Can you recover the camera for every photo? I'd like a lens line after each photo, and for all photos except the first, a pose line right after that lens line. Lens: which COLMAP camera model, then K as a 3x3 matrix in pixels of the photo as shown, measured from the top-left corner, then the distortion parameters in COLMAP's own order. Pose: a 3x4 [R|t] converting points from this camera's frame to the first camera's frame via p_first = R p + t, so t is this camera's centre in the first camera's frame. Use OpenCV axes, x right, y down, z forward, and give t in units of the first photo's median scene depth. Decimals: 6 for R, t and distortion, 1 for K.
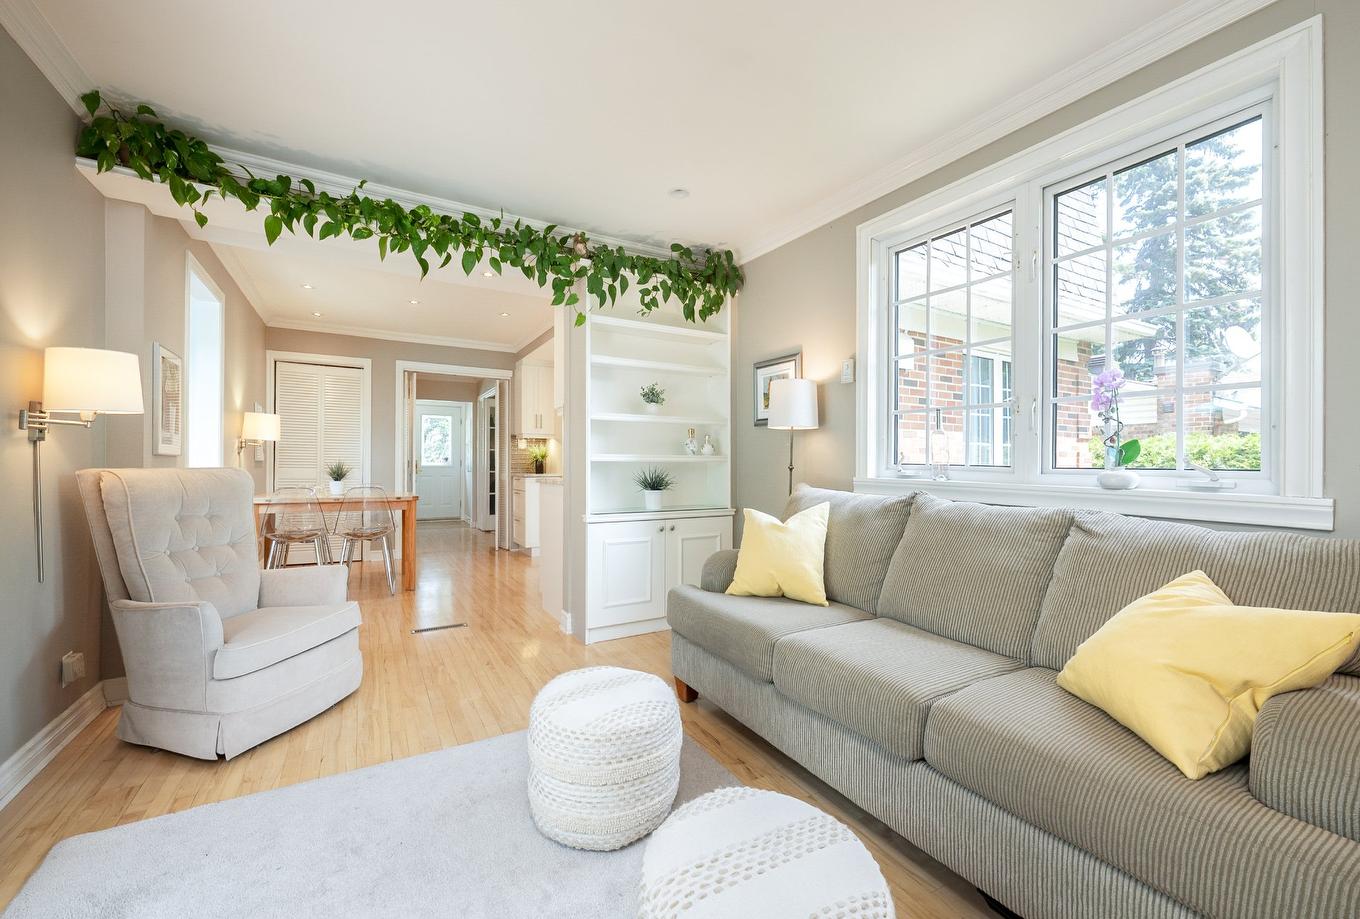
lens RADIAL K [[572.5, 0, 677.9], [0, 572.5, 464.8], [0, 0, 1]] dist [-0.003906, -0.000199]
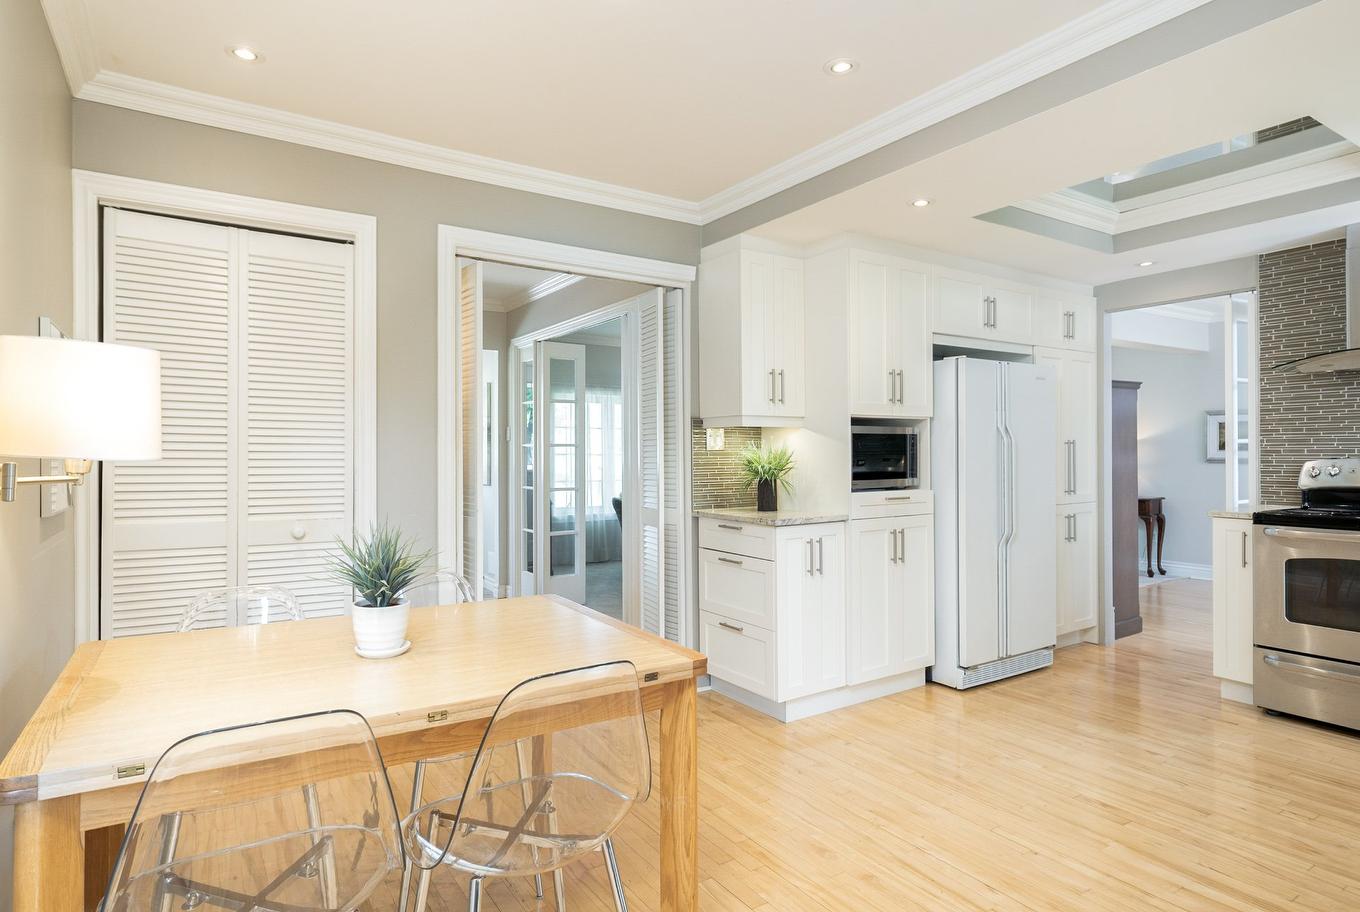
lens RADIAL K [[722.4, 0, 675.2], [0, 722.4, 446.6], [0, 0, 1]] dist [0.020592, 0.000559]
pose [[0.996683, -0.006614, 0.081110, -0.381192], [0.006722, 0.999977, -0.001054, -0.033196], [-0.081101, 0.001595, 0.996705, 0.512131]]
